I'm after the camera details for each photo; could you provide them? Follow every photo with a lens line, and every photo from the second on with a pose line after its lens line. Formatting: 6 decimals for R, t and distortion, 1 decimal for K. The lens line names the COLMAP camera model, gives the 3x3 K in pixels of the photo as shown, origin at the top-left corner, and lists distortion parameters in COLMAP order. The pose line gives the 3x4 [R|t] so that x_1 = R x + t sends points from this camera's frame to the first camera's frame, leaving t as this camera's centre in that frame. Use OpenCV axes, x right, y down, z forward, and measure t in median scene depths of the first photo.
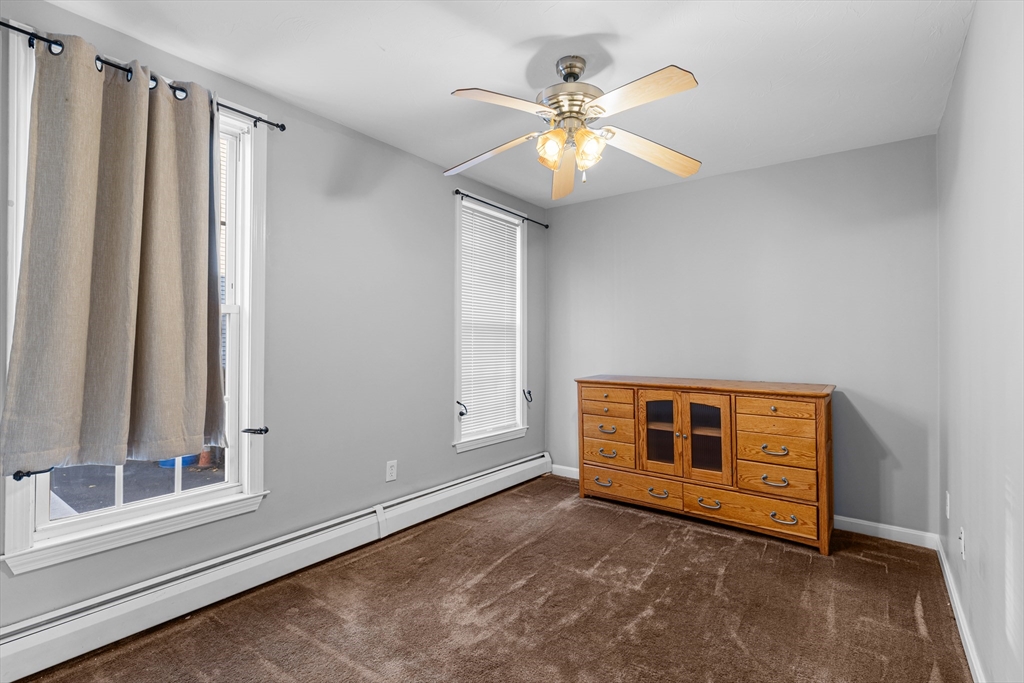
lens RADIAL K [[446.4, 0, 514.7], [0, 446.4, 336.1], [0, 0, 1]] dist [-0.001524, 0.000761]
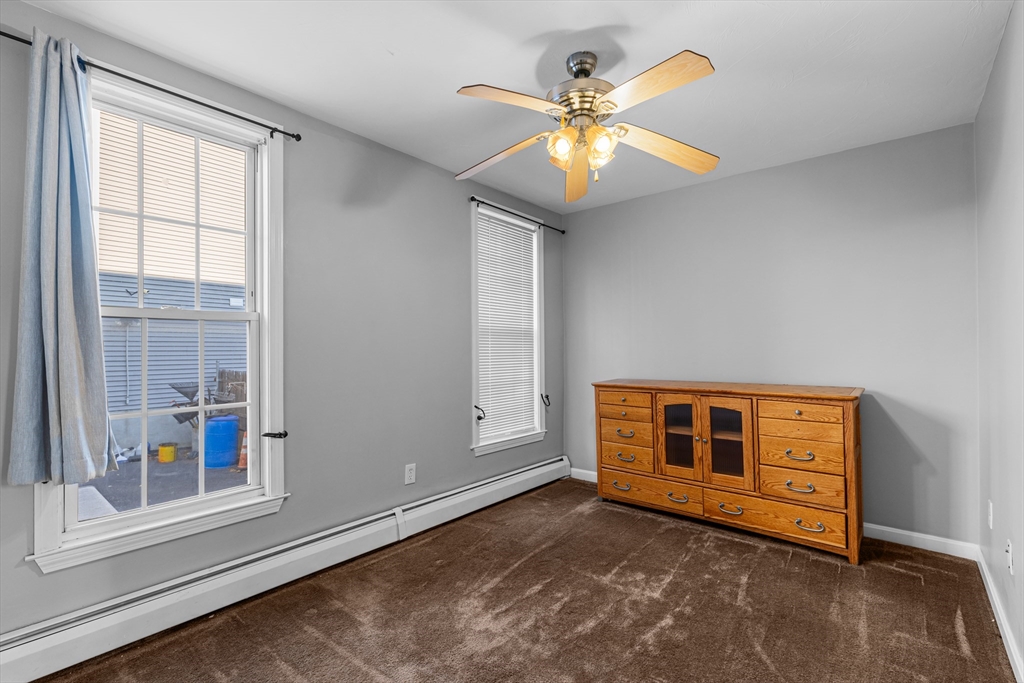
lens RADIAL K [[430.6, 0, 513.7], [0, 430.6, 344.2], [0, 0, 1]] dist [-0.002098, 0.000904]
pose [[0.998520, -0.010022, -0.053462, 0.016599], [0.010210, 0.999943, 0.003232, 0.005569], [0.053427, -0.003773, 0.998565, 0.037143]]
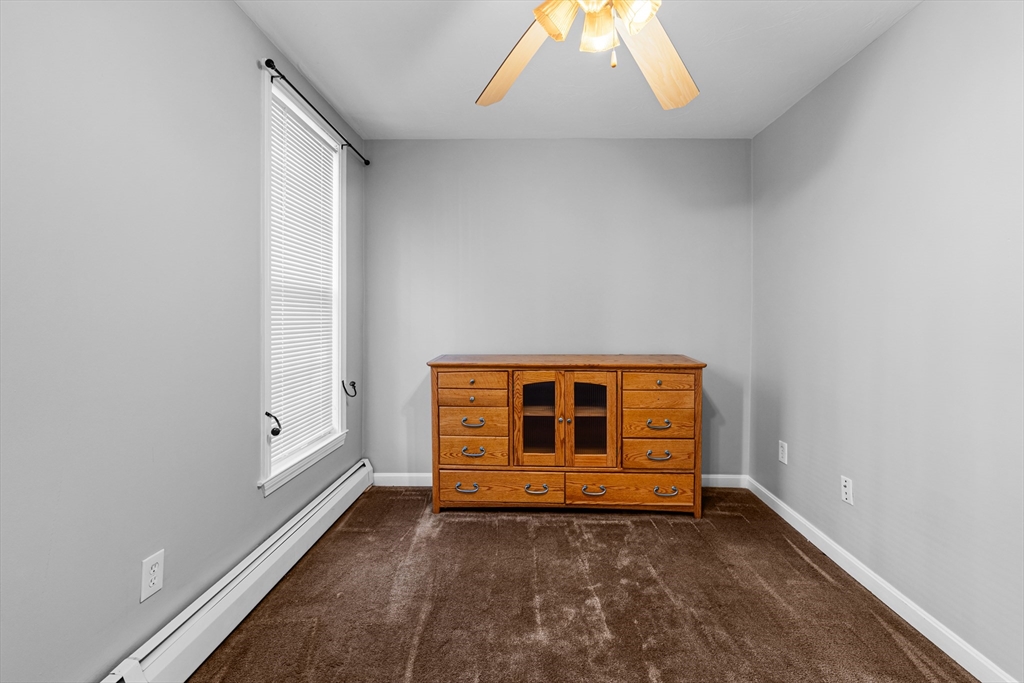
lens RADIAL K [[430.6, 0, 504.4], [0, 430.6, 316.7], [0, 0, 1]] dist [-0.002098, 0.000904]
pose [[0.823577, -0.002759, 0.567198, -0.250535], [-0.006497, 0.999877, 0.014298, 0.006719], [-0.567167, -0.015461, 0.823458, 0.435653]]
